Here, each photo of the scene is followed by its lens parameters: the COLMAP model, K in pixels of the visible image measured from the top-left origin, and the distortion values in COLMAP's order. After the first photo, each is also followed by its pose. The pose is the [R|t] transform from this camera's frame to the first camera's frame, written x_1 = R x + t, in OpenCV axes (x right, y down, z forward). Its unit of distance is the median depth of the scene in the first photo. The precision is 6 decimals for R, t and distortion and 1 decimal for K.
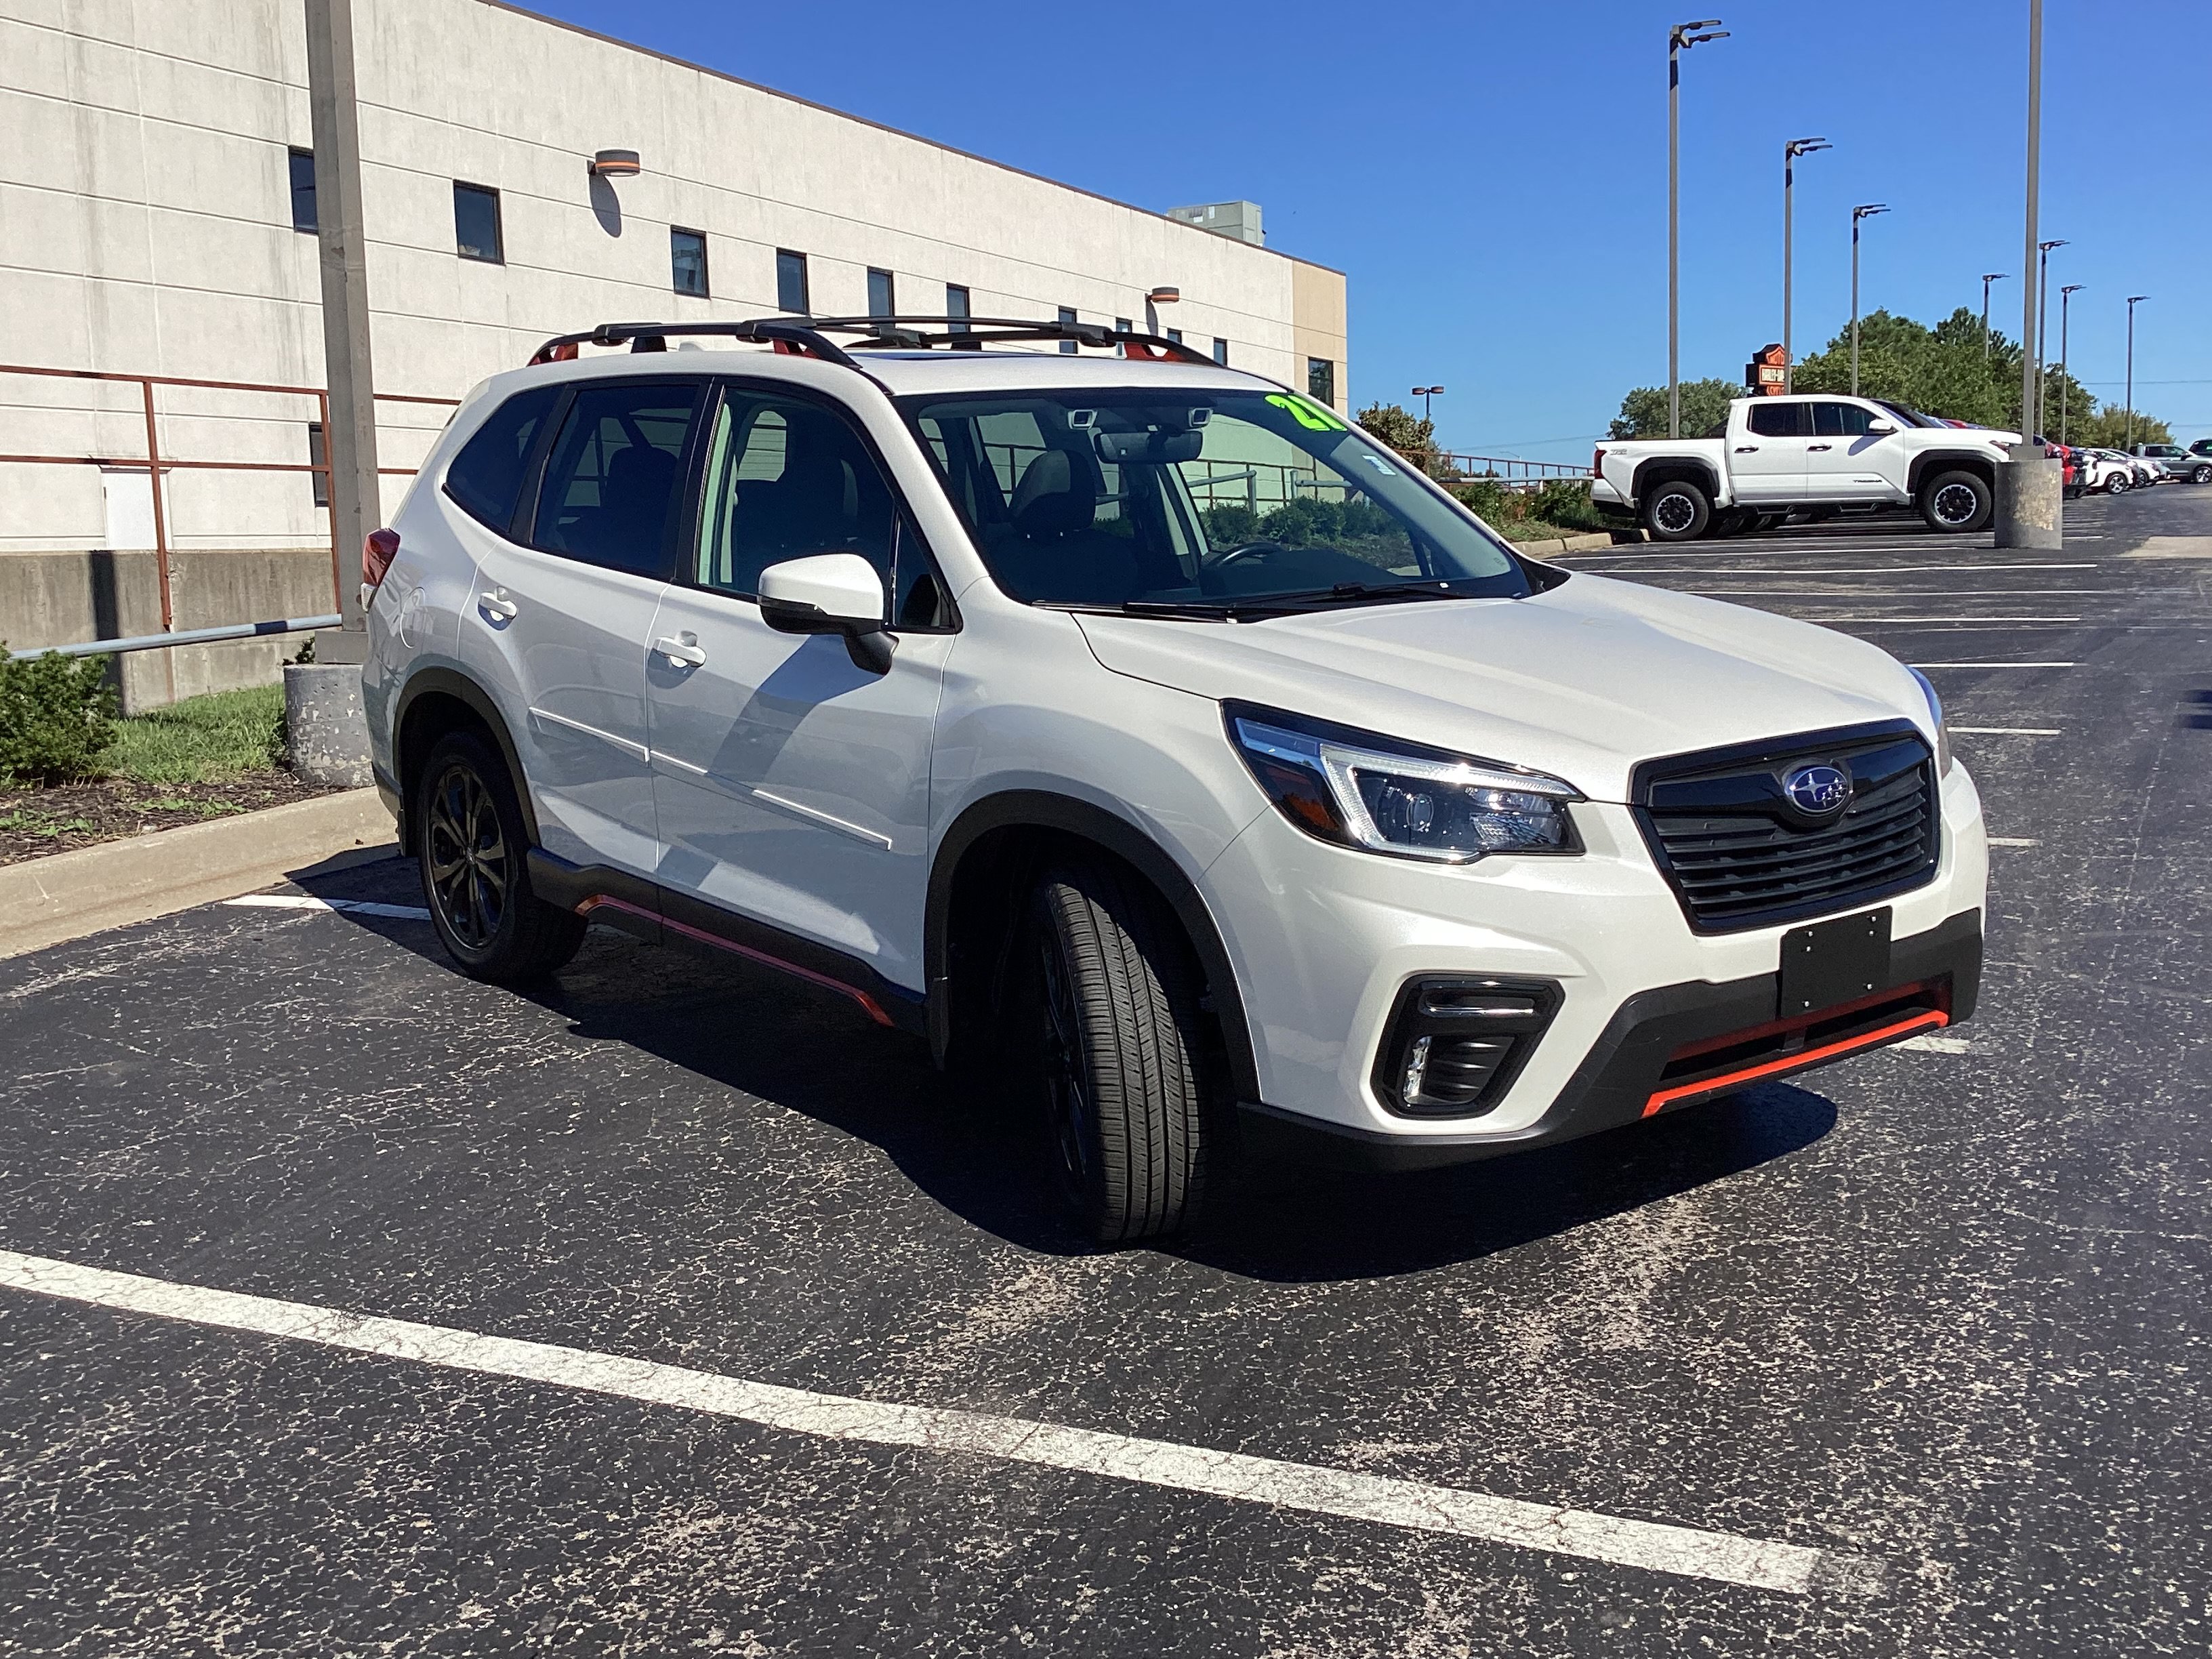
lens RADIAL K [[2326.4, 0, 1112.9], [0, 2326.4, 817.1], [0, 0, 1]] dist [0.032631, 0.000000]
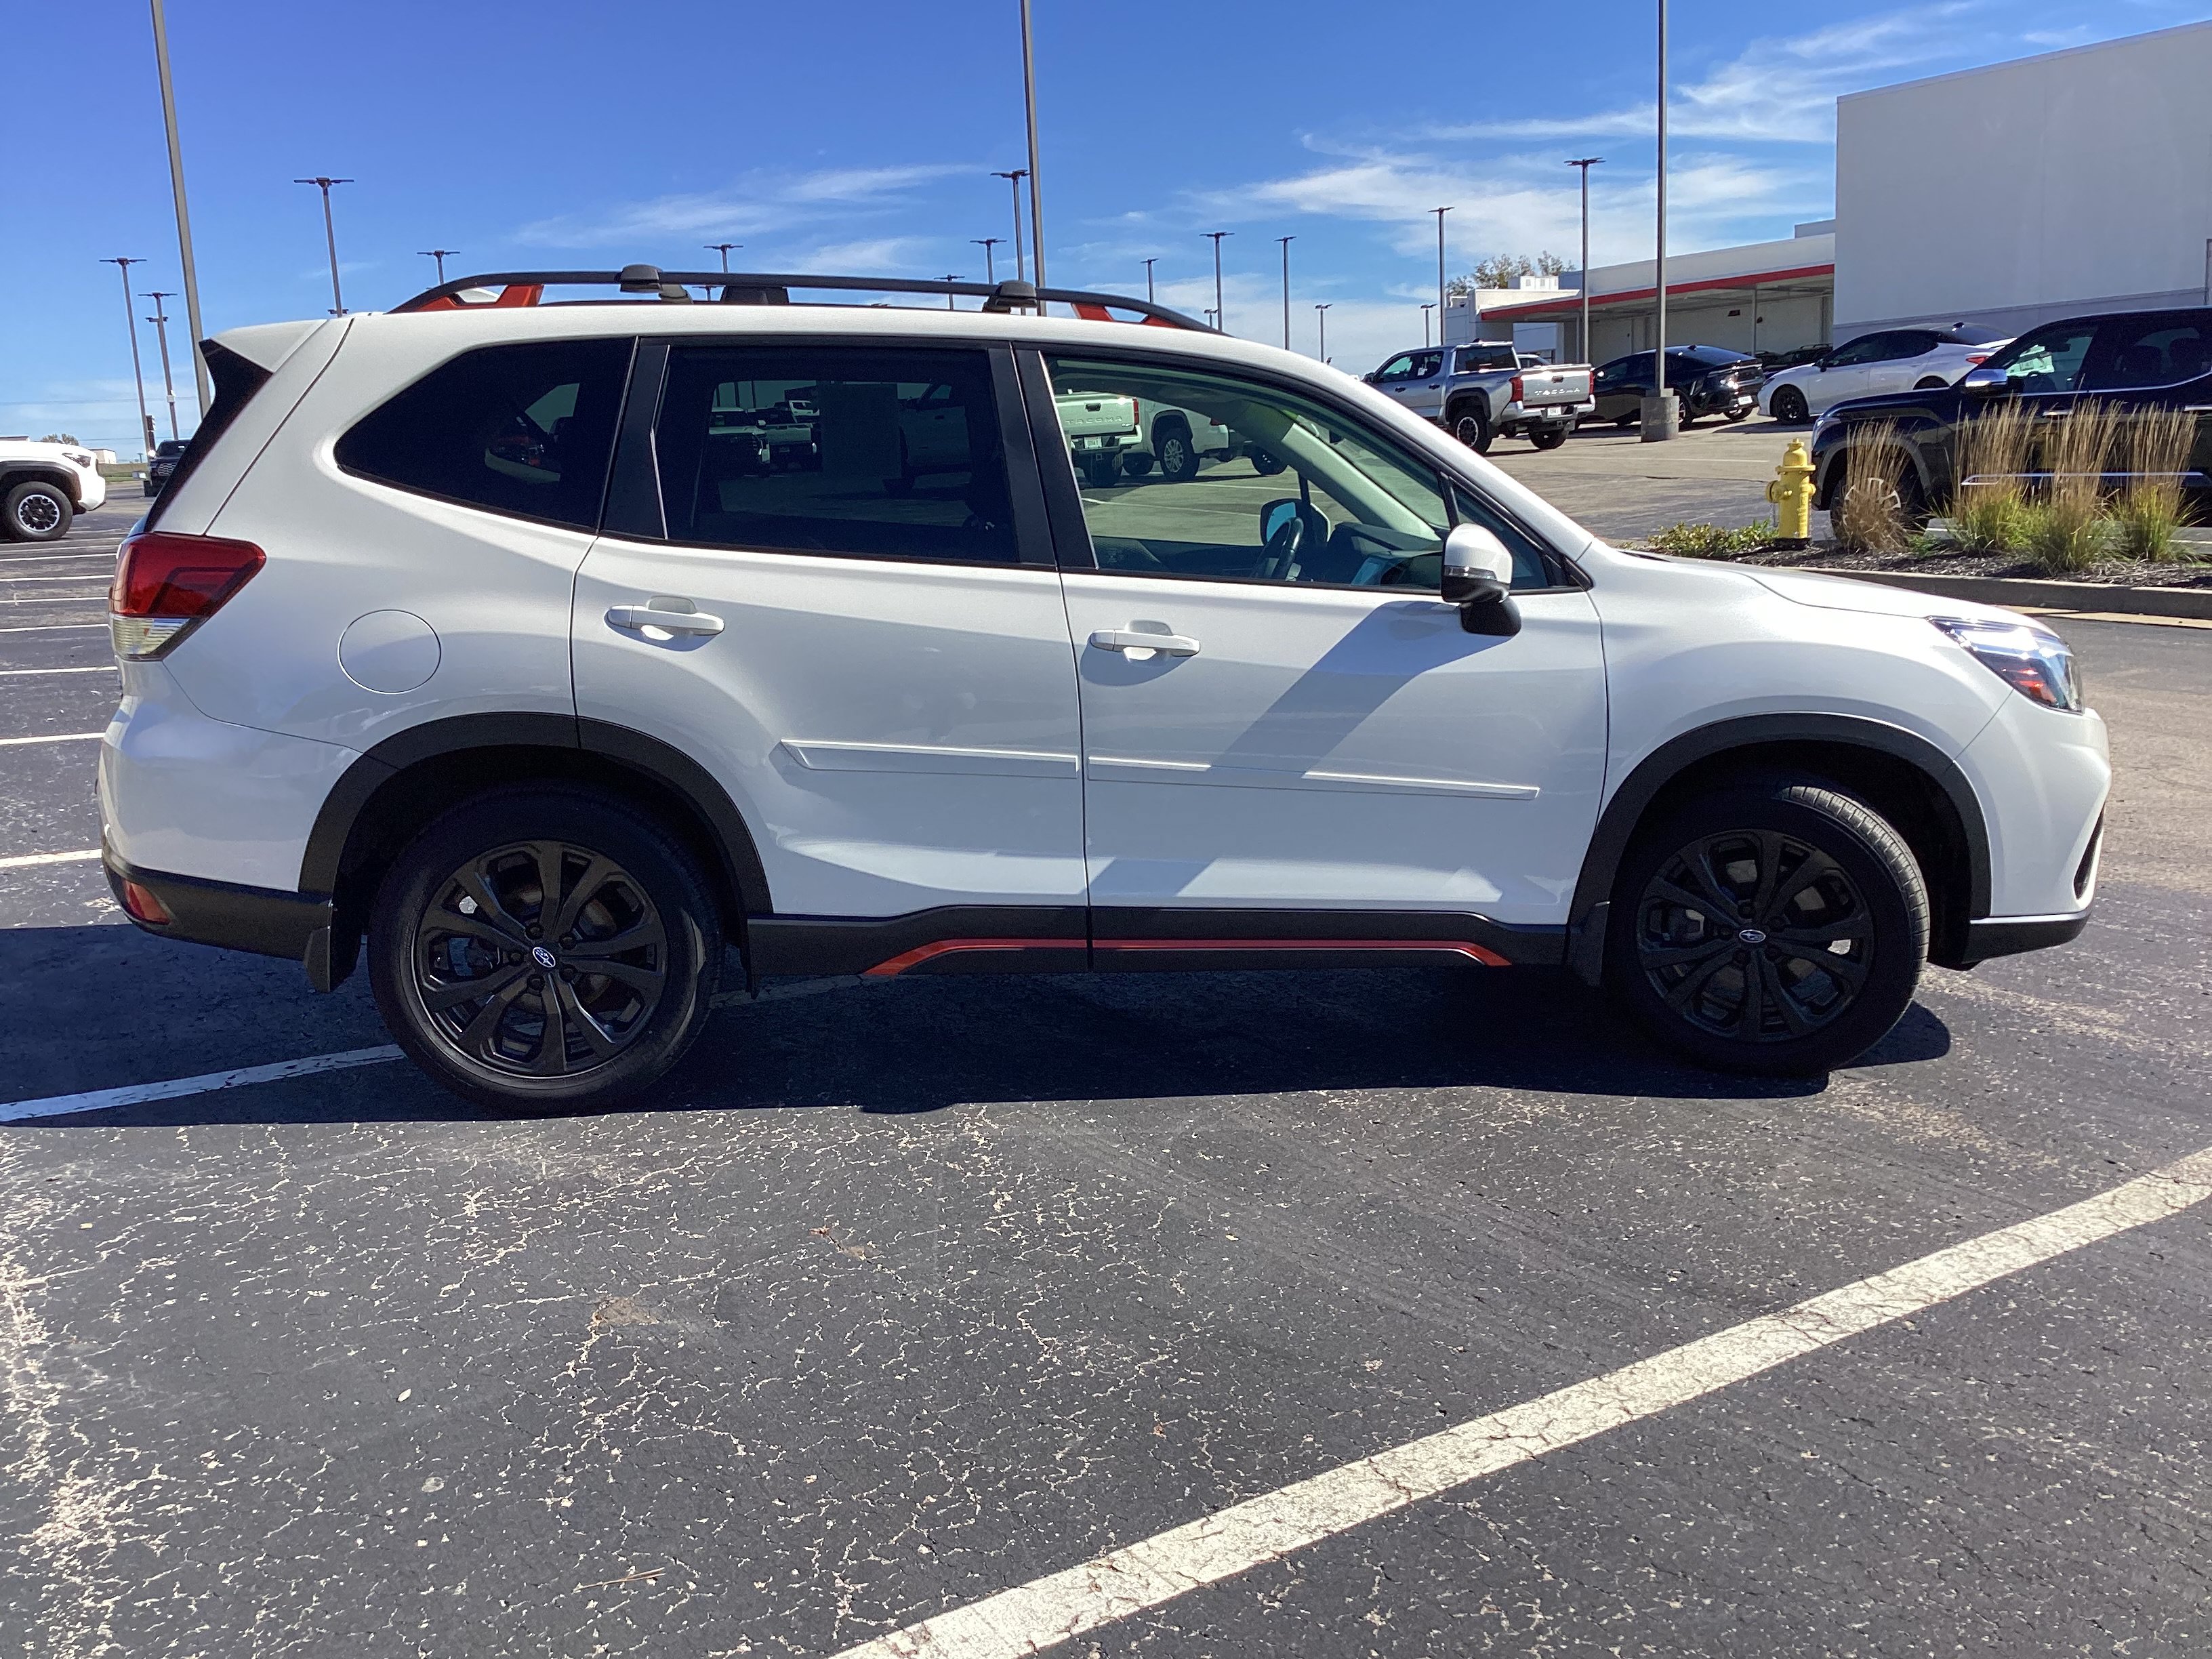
lens RADIAL K [[2024.1, 0, 1099.9], [0, 2024.1, 828.6], [0, 0, 1]] dist [0.019985, 0.000000]
pose [[0.536531, -0.145948, 0.831164, -1.018783], [0.130604, 0.987425, 0.089079, -0.084340], [-0.833713, 0.060759, 0.548845, 0.683243]]
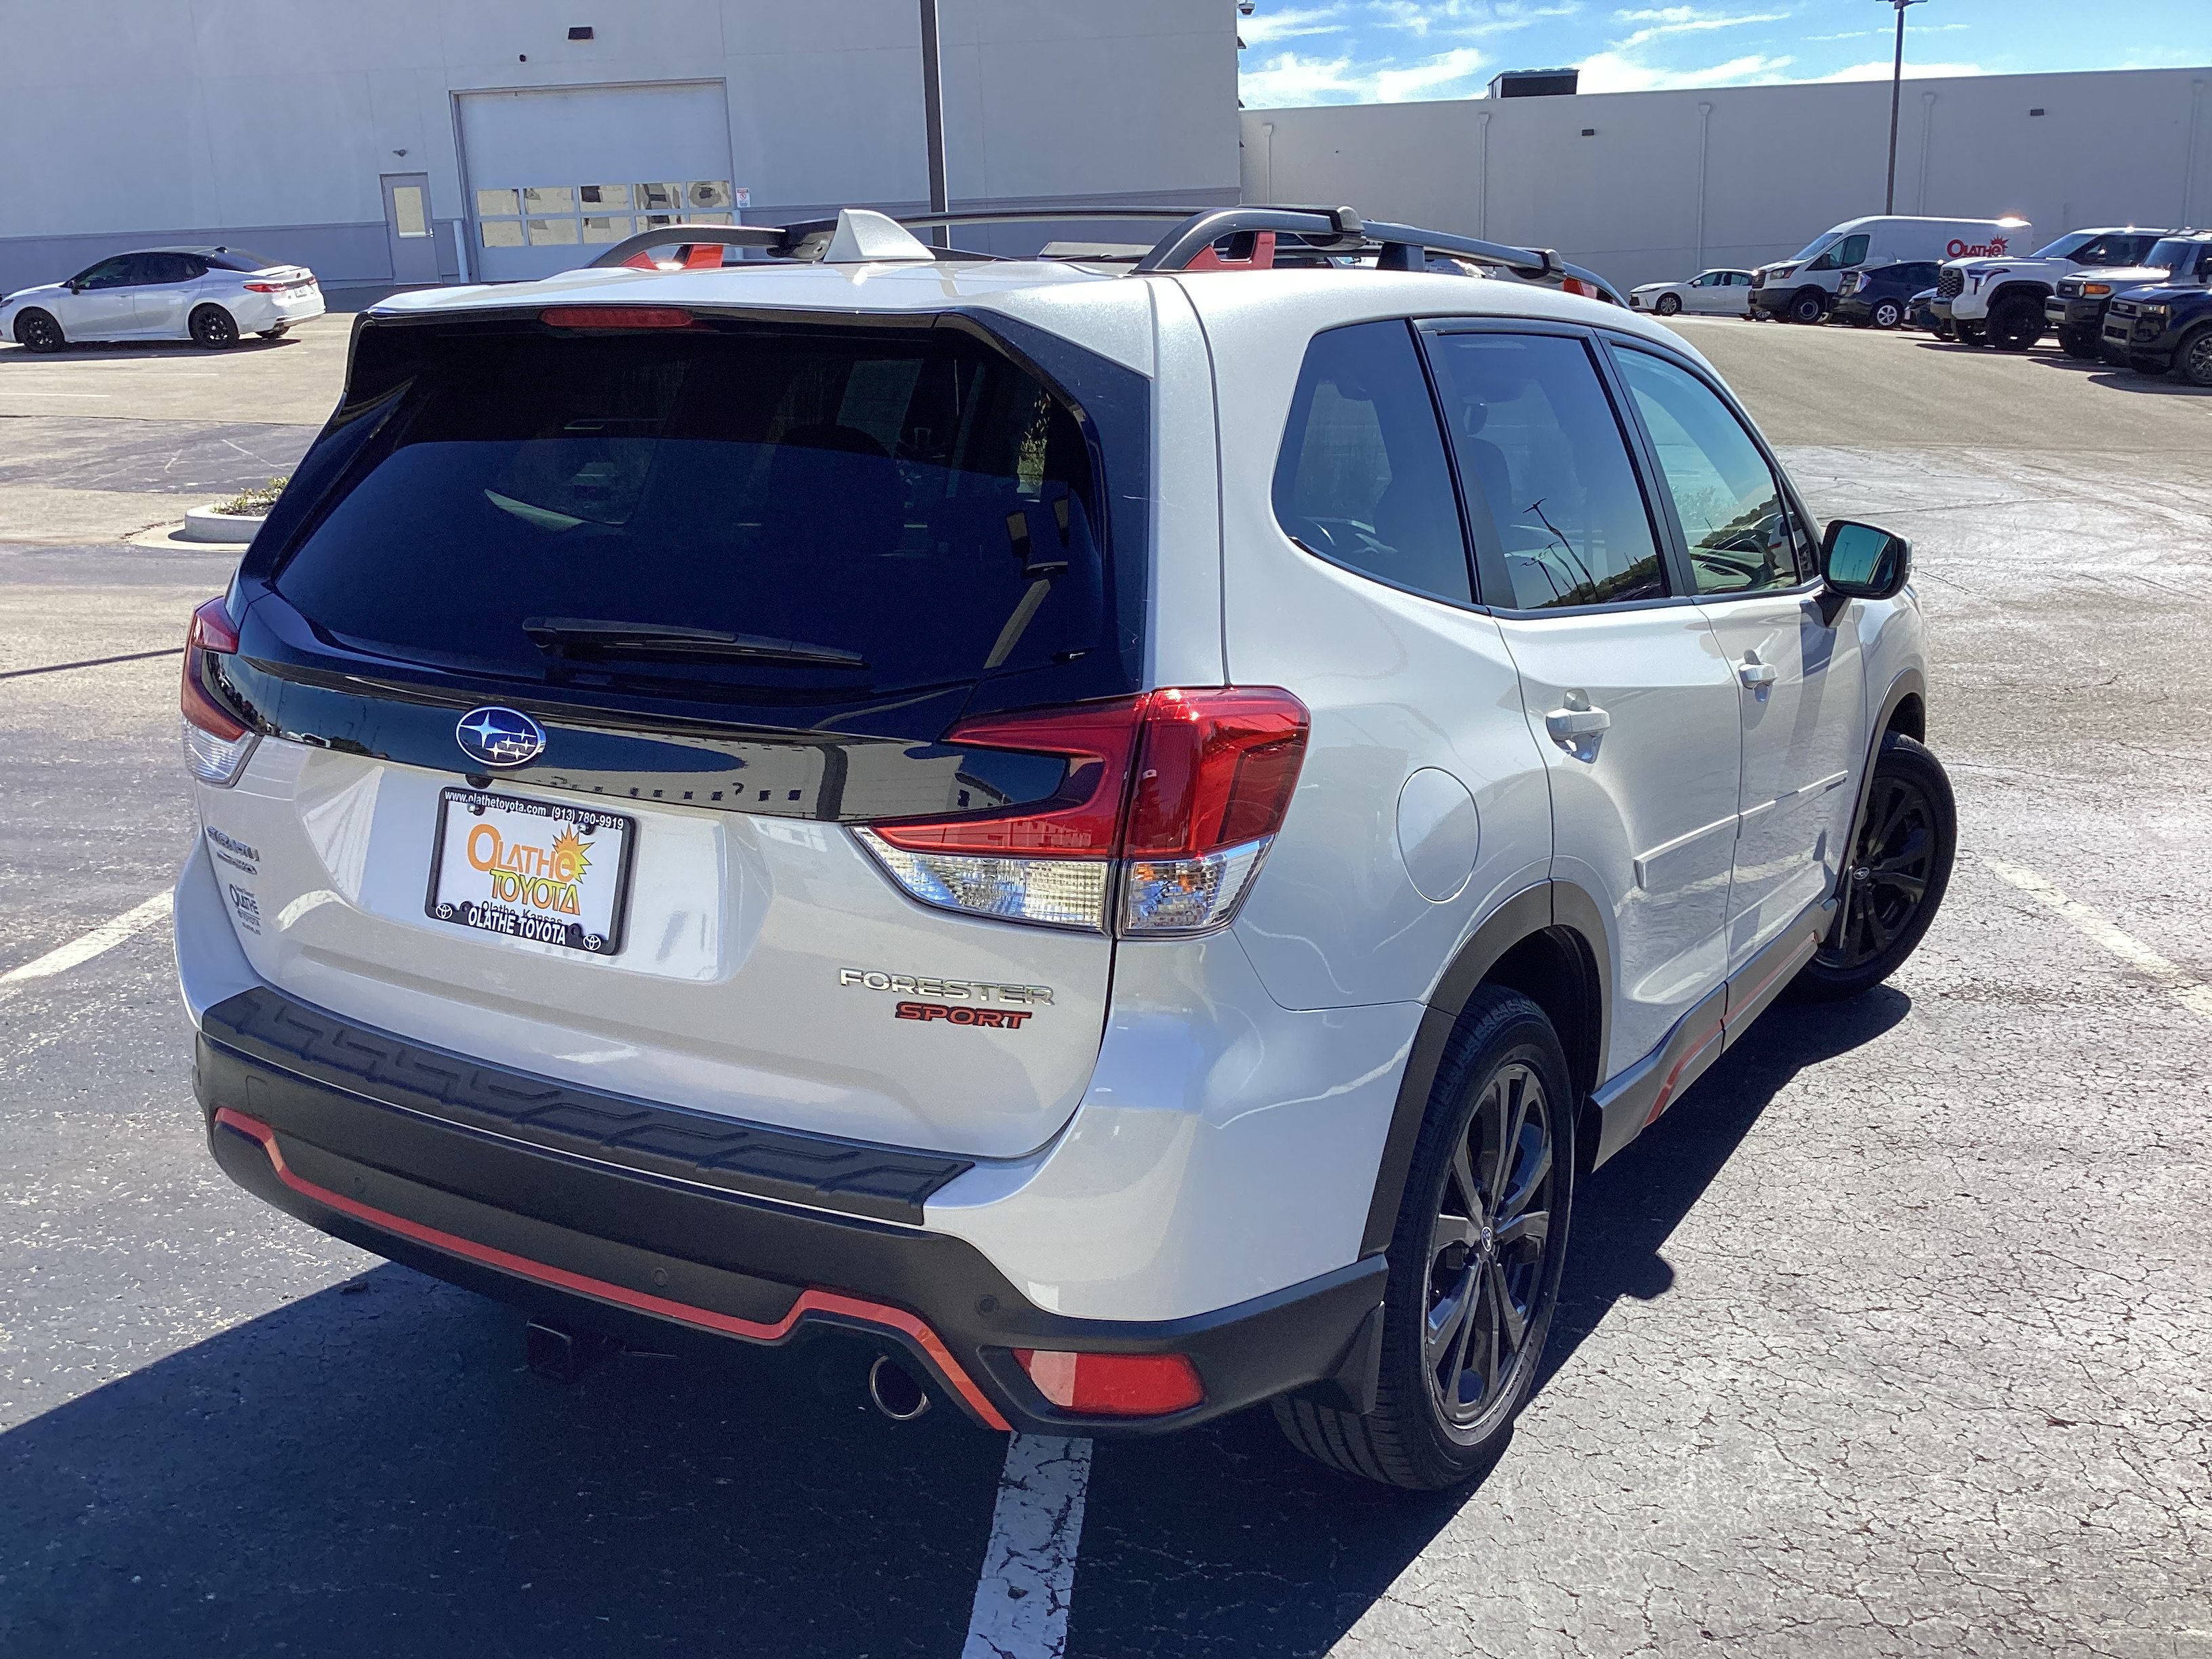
lens RADIAL K [[2034.5, 0, 1123.4], [0, 2034.5, 815.7], [0, 0, 1]] dist [0.018134, 0.000000]
pose [[-0.348950, -0.191316, 0.917405, -0.907867], [0.152570, 0.954282, 0.257039, -0.283973], [-0.924638, 0.229663, -0.303808, 1.683685]]
